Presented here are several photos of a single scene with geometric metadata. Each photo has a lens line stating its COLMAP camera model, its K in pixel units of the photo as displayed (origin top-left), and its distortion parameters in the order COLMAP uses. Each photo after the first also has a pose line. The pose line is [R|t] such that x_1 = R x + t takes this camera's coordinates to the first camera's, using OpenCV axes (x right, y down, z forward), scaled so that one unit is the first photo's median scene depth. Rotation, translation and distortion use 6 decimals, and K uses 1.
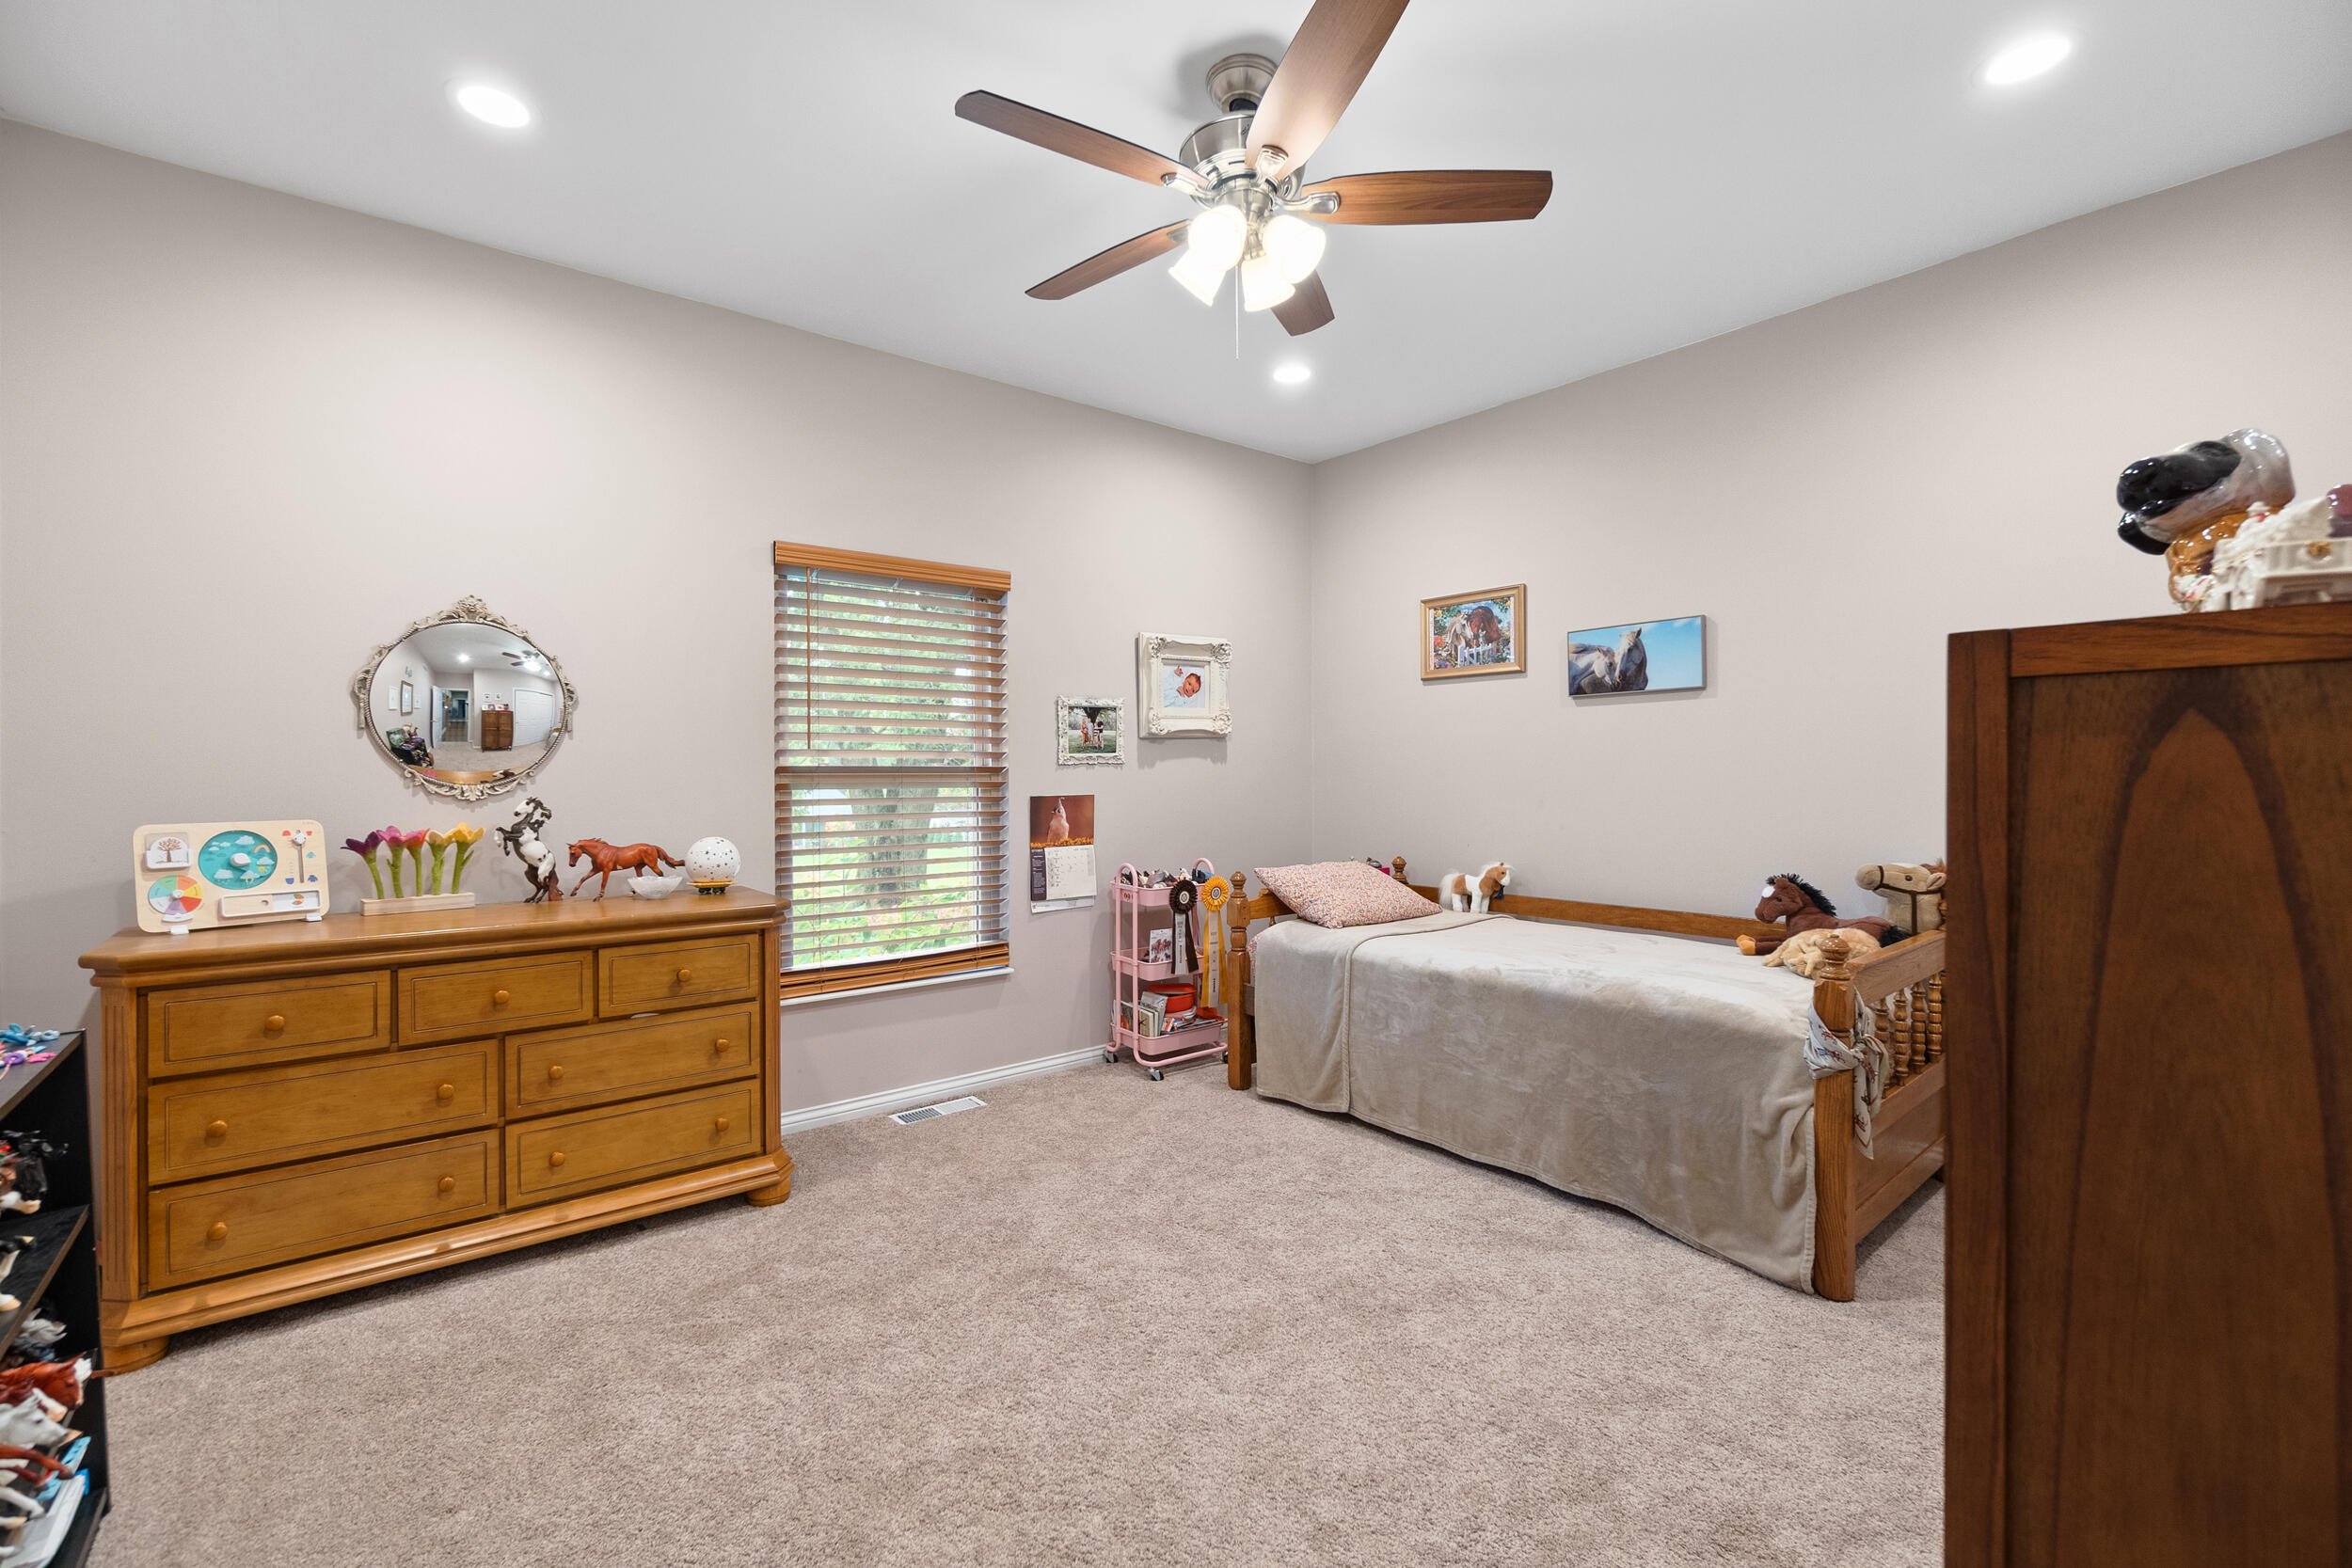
lens RADIAL K [[1008.3, 0, 1161.5], [0, 1008.3, 808.9], [0, 0, 1]] dist [-0.001294, 0.000029]
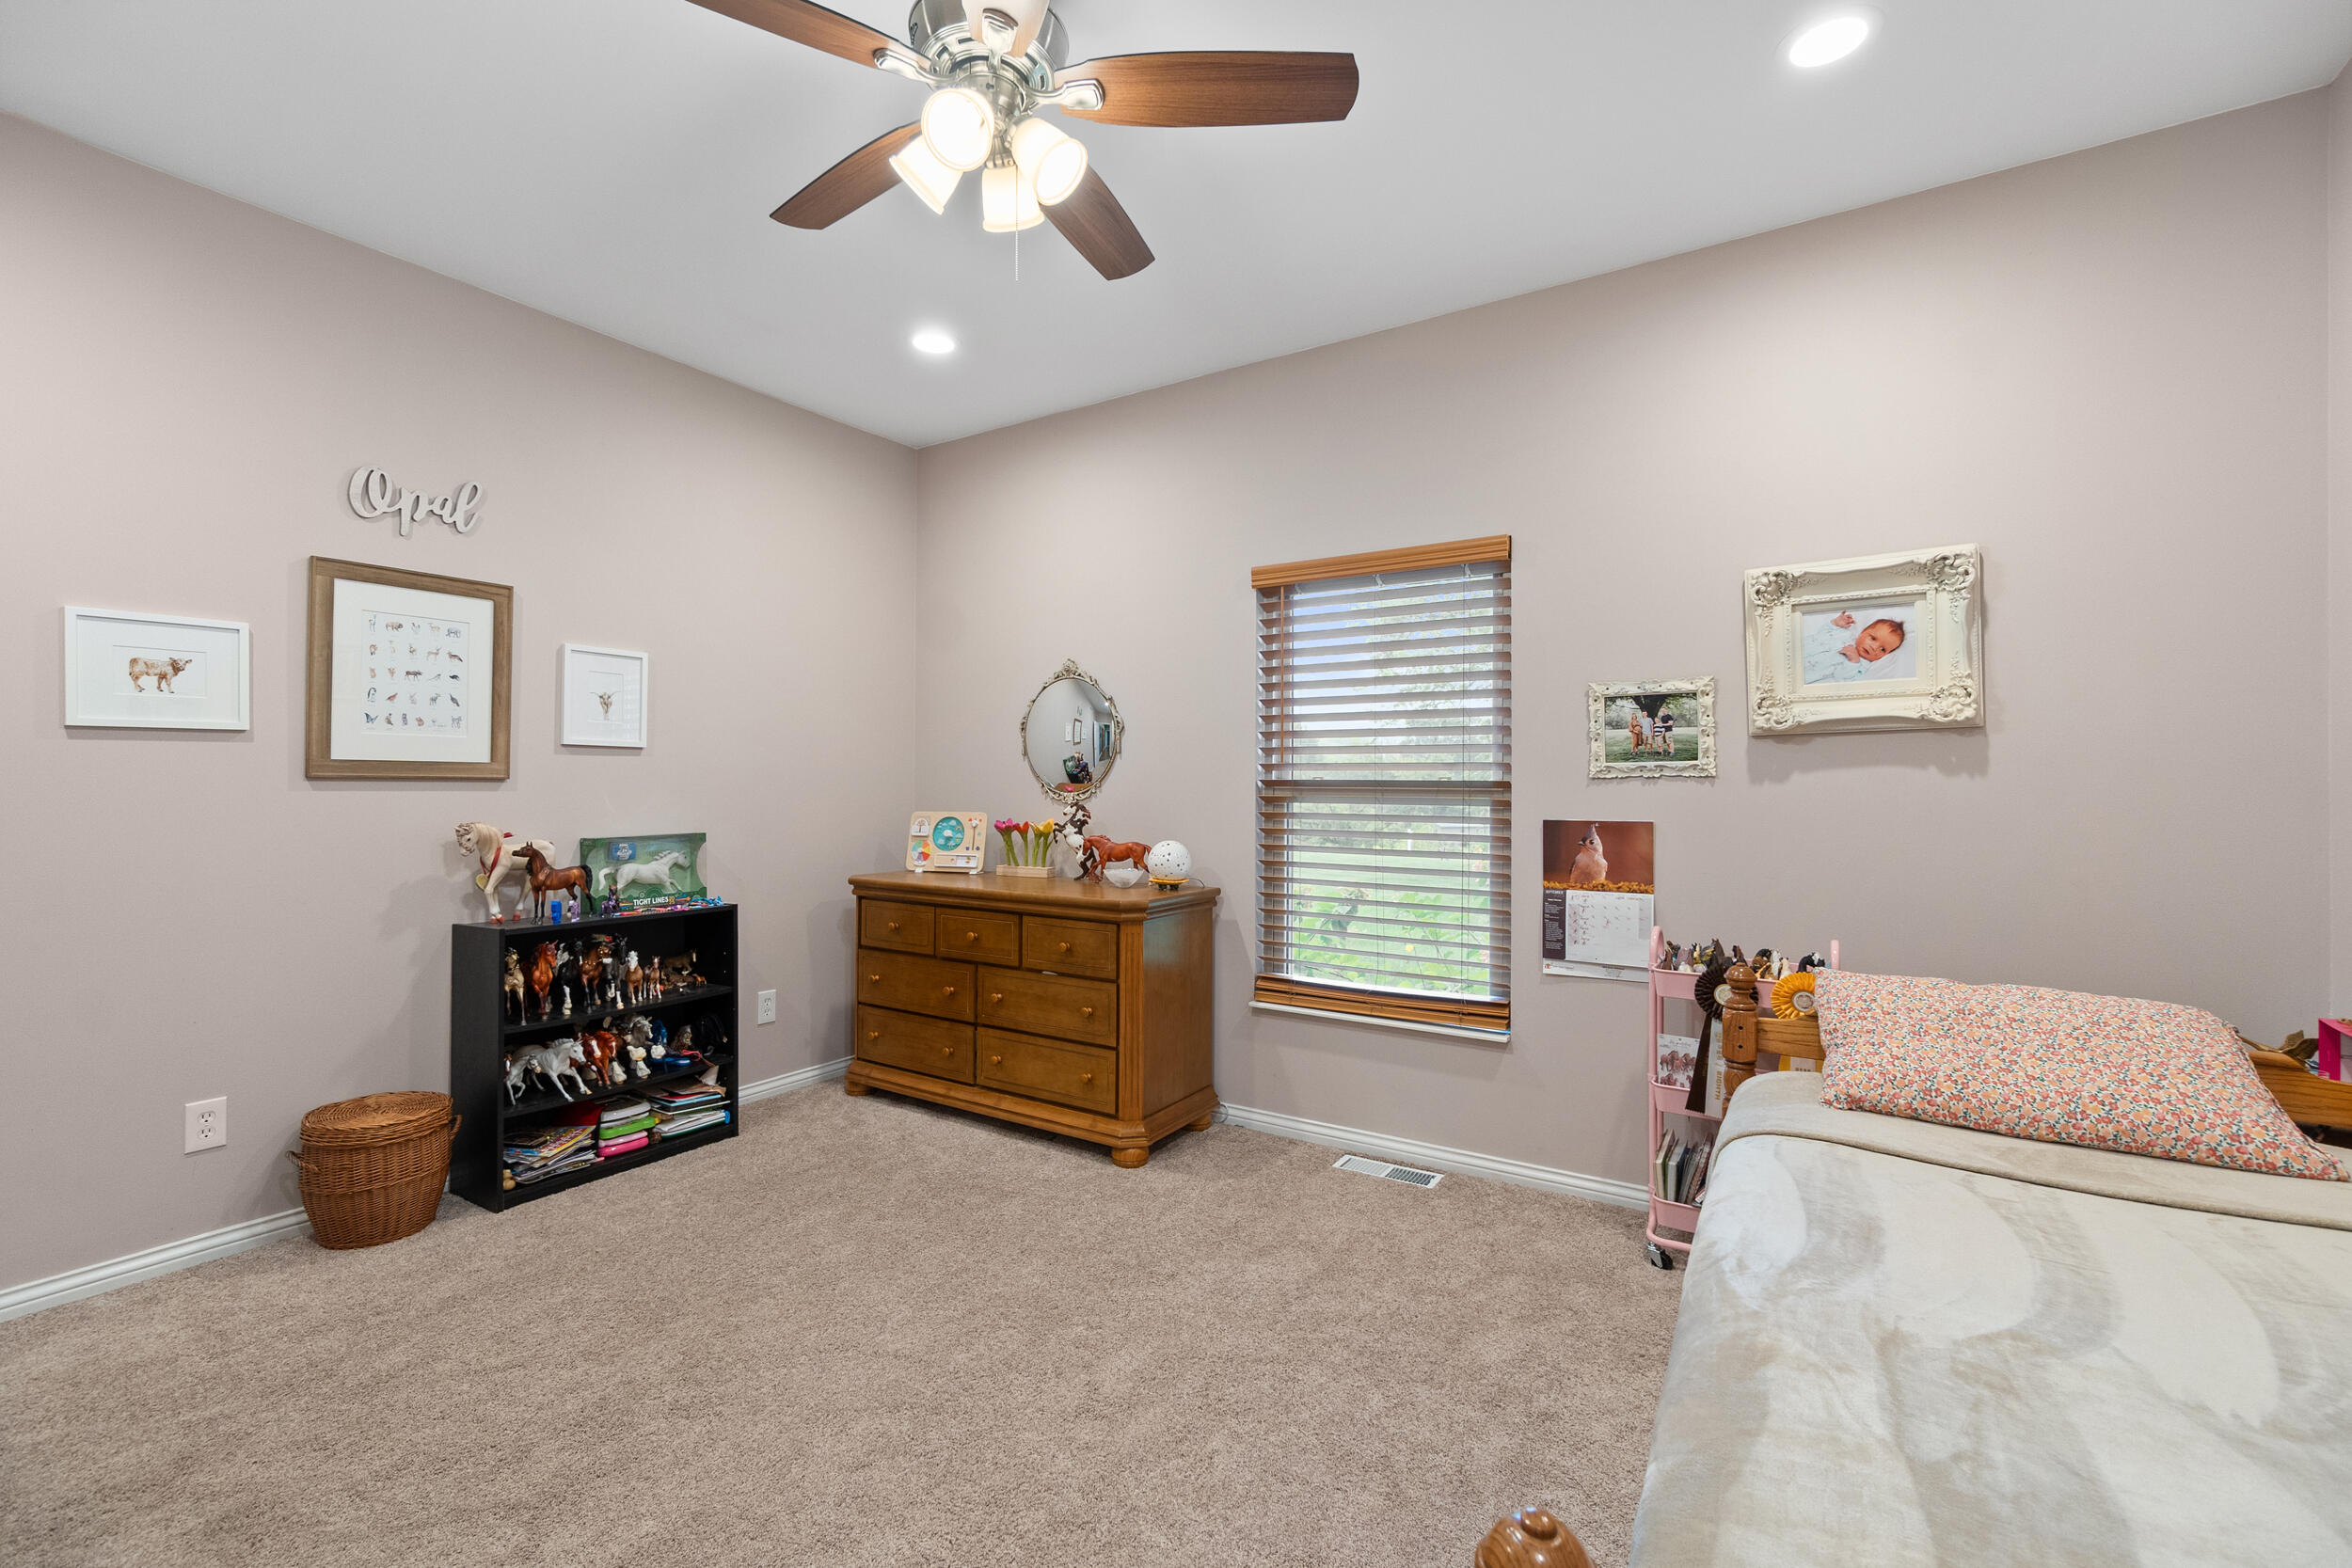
lens RADIAL K [[1008.3, 0, 1161.5], [0, 1008.3, 808.9], [0, 0, 1]] dist [-0.001294, 0.000029]
pose [[0.317646, 0.027698, -0.947805, 0.505432], [-0.042122, 0.998999, 0.015078, -0.020292], [0.947273, 0.035134, 0.318495, 0.488025]]
